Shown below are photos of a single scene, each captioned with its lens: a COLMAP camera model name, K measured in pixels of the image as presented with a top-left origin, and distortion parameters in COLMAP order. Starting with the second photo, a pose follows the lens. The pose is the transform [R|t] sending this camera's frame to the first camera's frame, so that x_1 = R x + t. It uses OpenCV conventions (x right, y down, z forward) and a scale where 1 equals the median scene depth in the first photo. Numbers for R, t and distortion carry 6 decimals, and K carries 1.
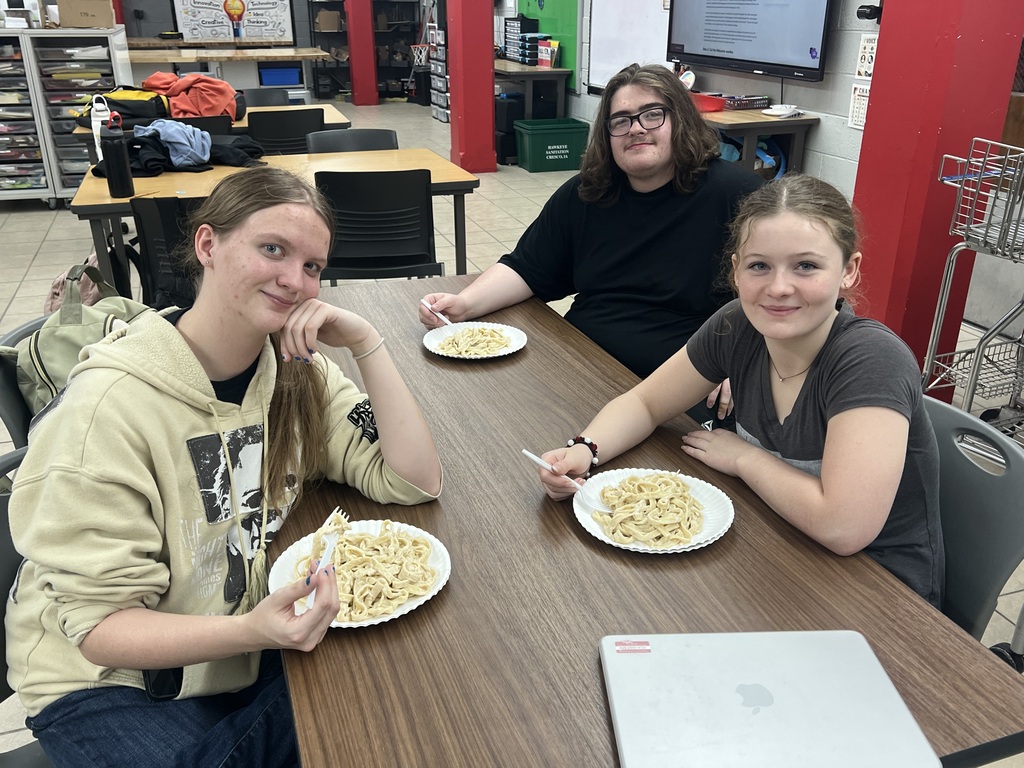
lens RADIAL K [[867.0, 0, 512.0], [0, 867.0, 384.0], [0, 0, 1]] dist [0.001756, -0.011895]
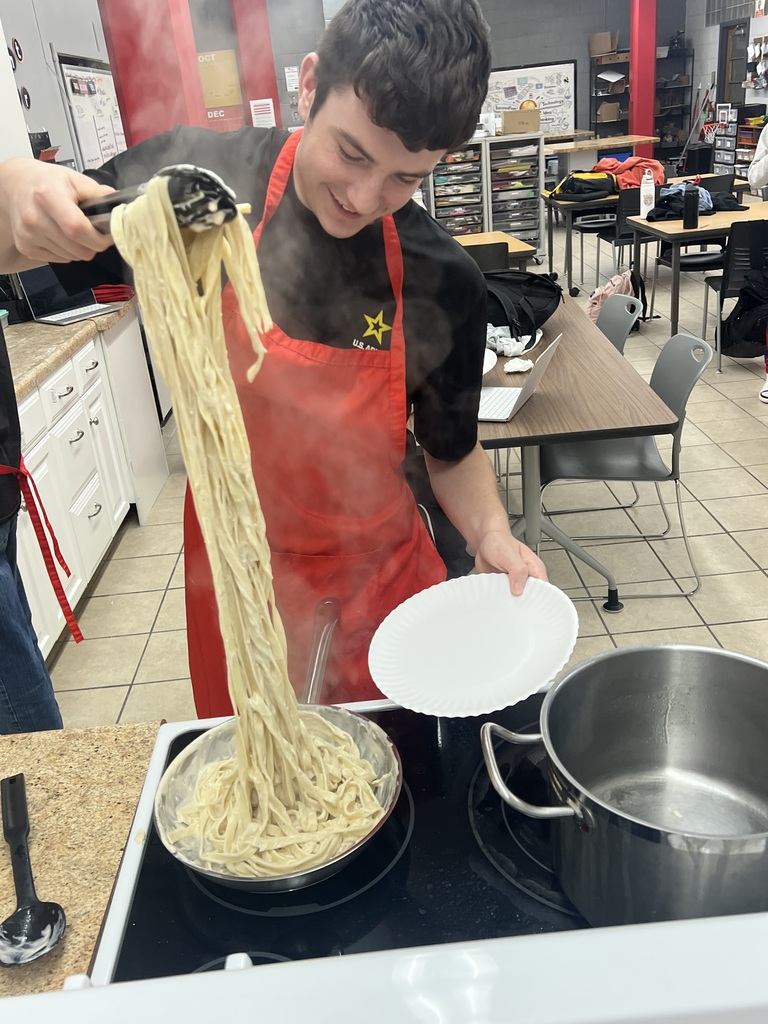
lens RADIAL K [[867.0, 0, 384.0], [0, 867.0, 512.0], [0, 0, 1]] dist [0.001756, -0.011895]
pose [[0.950880, 0.032390, -0.307859, -0.251925], [-0.021325, 0.999002, 0.039239, 0.138824], [0.308823, -0.030746, 0.950622, -0.388212]]
